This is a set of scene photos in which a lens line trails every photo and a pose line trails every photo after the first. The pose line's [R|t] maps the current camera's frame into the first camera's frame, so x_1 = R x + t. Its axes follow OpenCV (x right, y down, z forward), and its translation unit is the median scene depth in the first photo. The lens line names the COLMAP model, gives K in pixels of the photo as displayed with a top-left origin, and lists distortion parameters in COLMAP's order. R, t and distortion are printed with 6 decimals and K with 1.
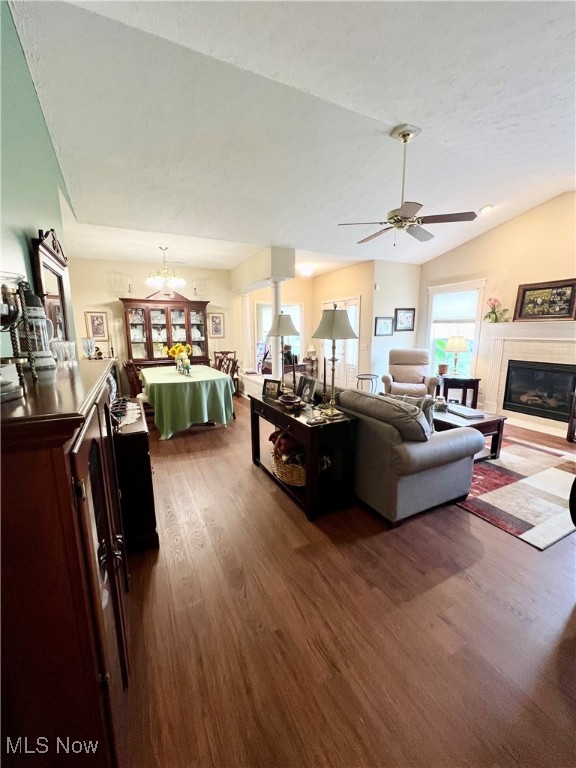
lens RADIAL K [[307.8, 0, 285.9], [0, 307.8, 385.0], [0, 0, 1]] dist [-0.001982, 0.000378]
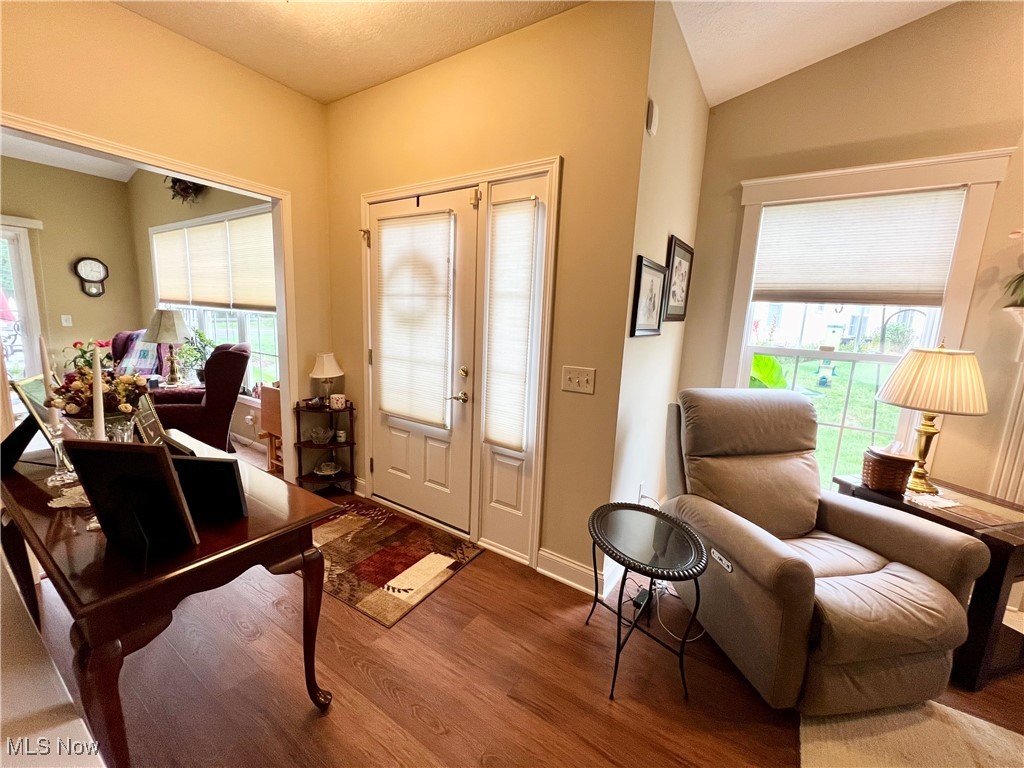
lens RADIAL K [[410.3, 0, 513.7], [0, 410.3, 385.5], [0, 0, 1]] dist [-0.001982, 0.000378]
pose [[0.860365, -0.037568, 0.508292, 0.060817], [0.039207, 0.999203, 0.007487, -0.153285], [-0.508168, 0.013487, 0.861152, 0.928939]]
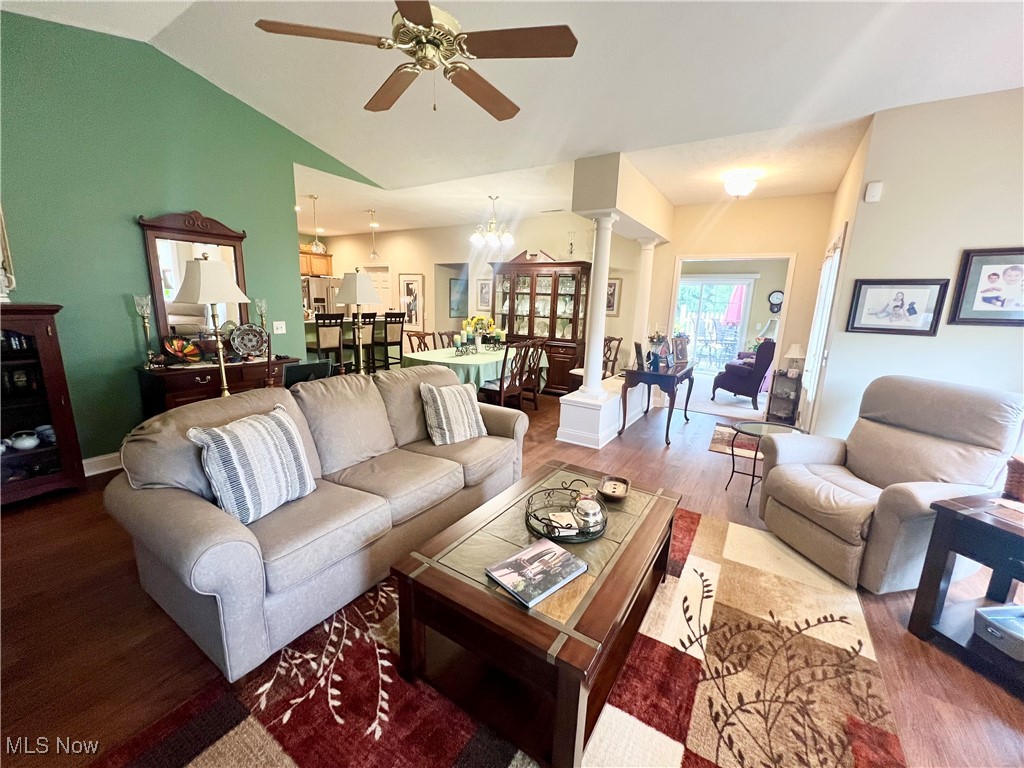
lens RADIAL K [[410.3, 0, 513.7], [0, 410.3, 385.5], [0, 0, 1]] dist [-0.001982, 0.000378]
pose [[0.519026, 0.196817, -0.831790, 0.602586], [-0.190171, 0.975328, 0.112116, -0.092385], [0.833335, 0.099991, 0.543650, 0.498713]]
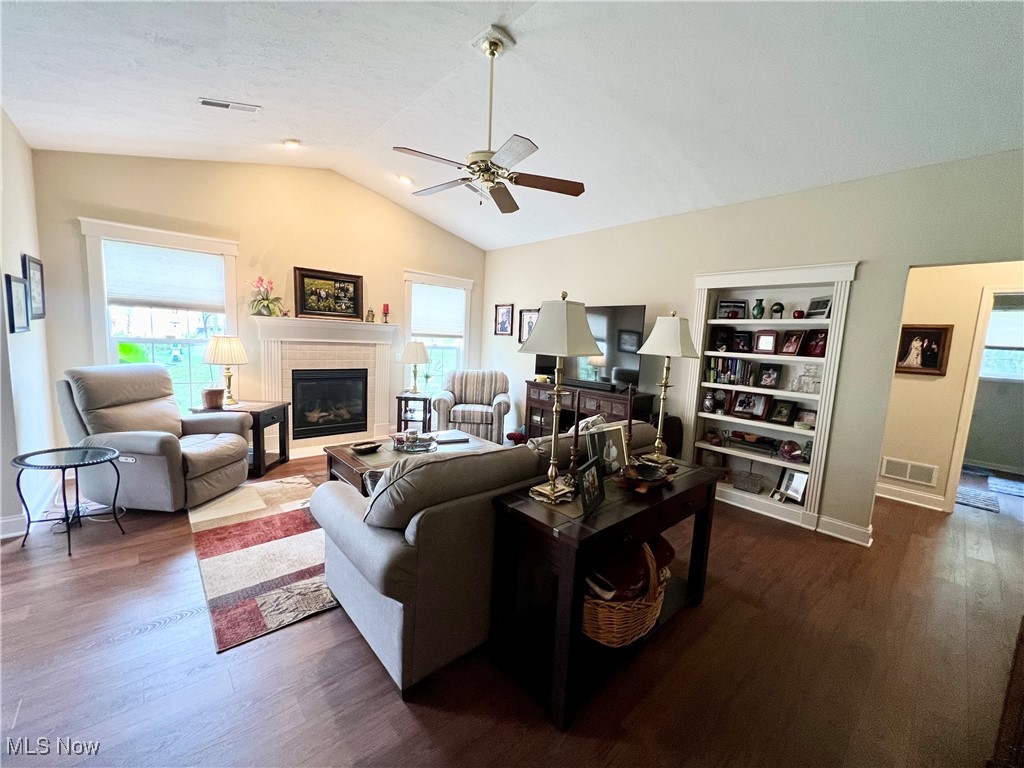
lens RADIAL K [[410.3, 0, 513.7], [0, 410.3, 385.5], [0, 0, 1]] dist [-0.001982, 0.000378]
pose [[-0.271183, -0.119879, 0.955033, -0.316050], [0.123715, 0.979643, 0.158097, -0.130237], [-0.954544, 0.161025, -0.250832, 0.740066]]
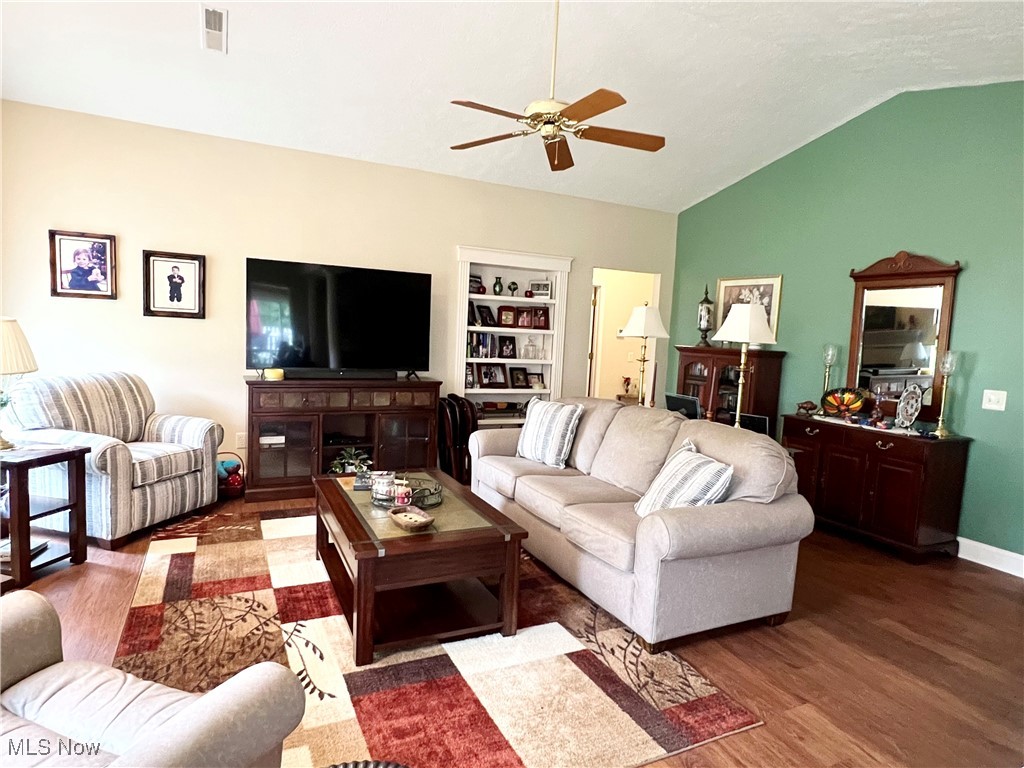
lens RADIAL K [[592.6, 0, 512.0], [0, 592.6, 384.0], [0, 0, 1]] dist [-0.001950, -0.000702]
pose [[-0.999068, -0.043159, -0.000396, 0.253828], [-0.041709, 0.963049, 0.266078, -0.218669], [-0.011102, 0.265846, -0.963952, 1.276921]]
